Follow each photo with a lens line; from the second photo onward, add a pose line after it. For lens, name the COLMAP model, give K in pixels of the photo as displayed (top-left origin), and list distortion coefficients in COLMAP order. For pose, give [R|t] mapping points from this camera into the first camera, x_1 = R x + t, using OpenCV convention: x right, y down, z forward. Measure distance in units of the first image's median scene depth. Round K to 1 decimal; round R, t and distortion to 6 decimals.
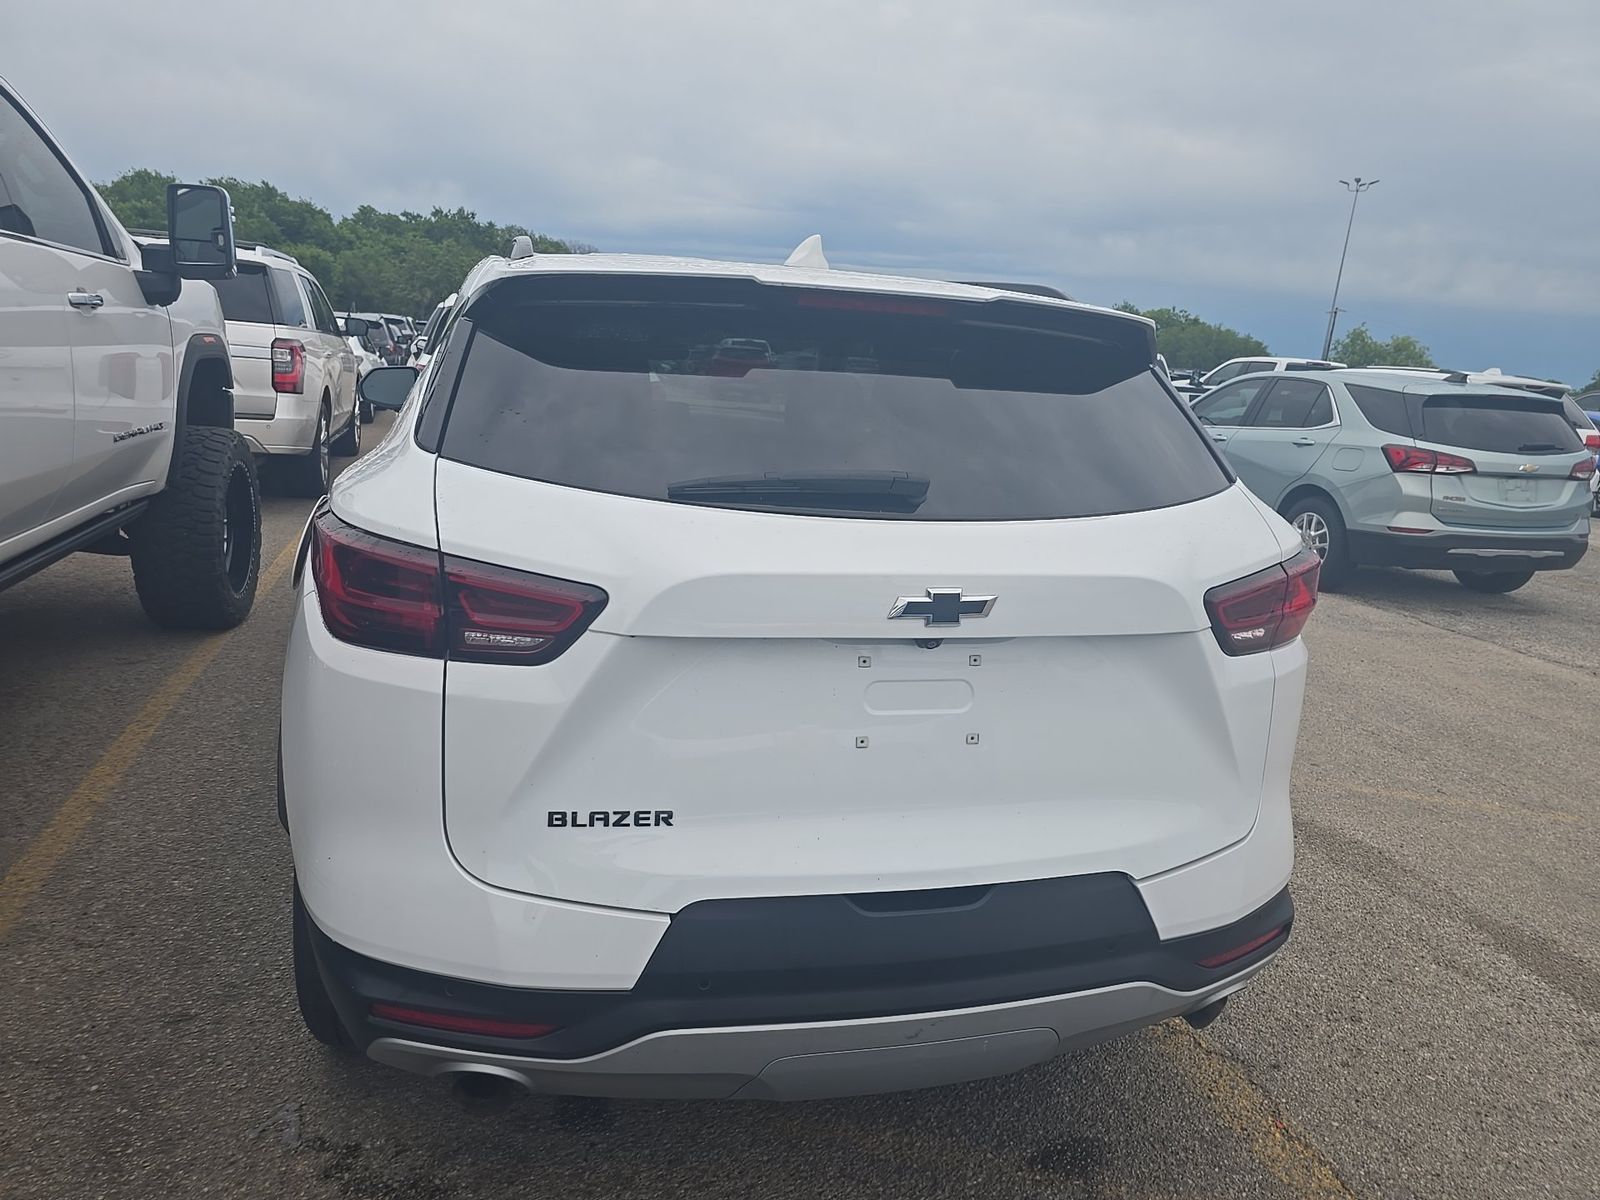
lens RADIAL K [[1098.1, 0, 800.0], [0, 1098.1, 600.0], [0, 0, 1]] dist [0.062207, -0.063720]
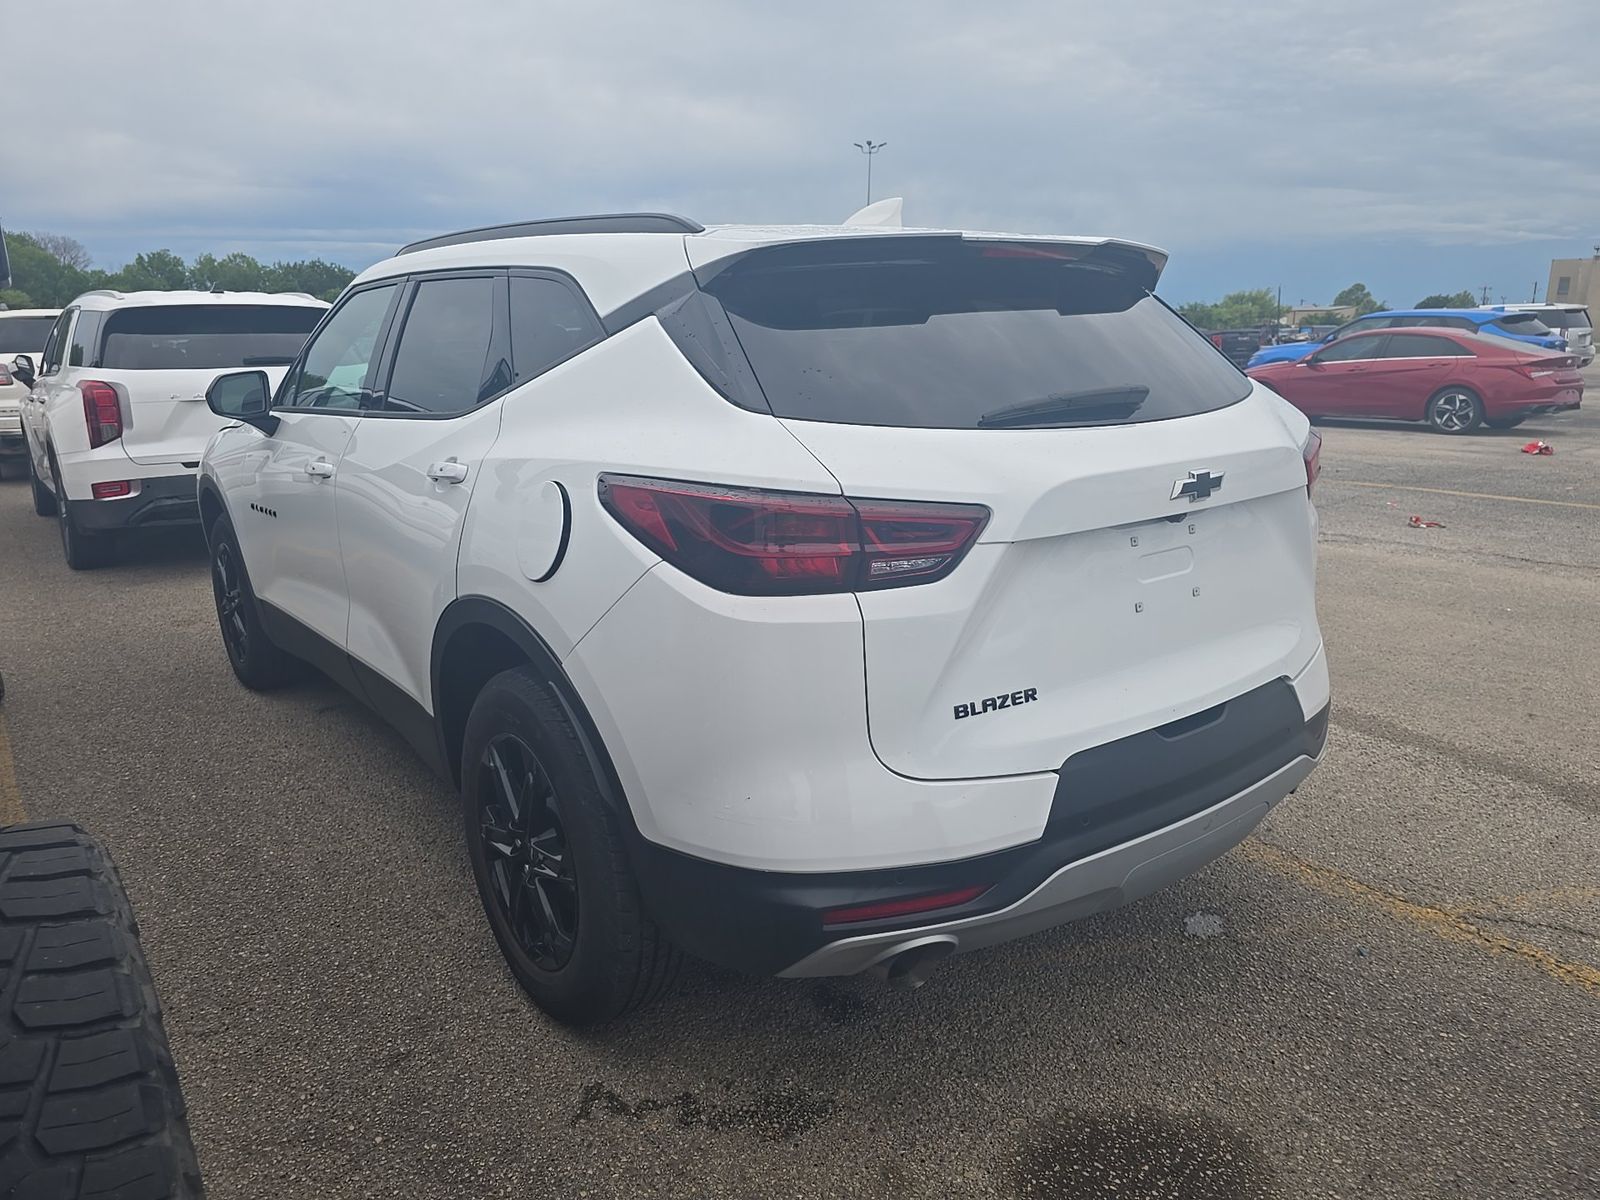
lens RADIAL K [[1098.1, 0, 800.0], [0, 1098.1, 600.0], [0, 0, 1]] dist [0.062207, -0.063720]
pose [[0.917931, -0.171505, 0.357756, -0.763679], [0.162588, 0.985154, 0.055104, -0.007761], [-0.361896, 0.007585, 0.932188, -0.014464]]
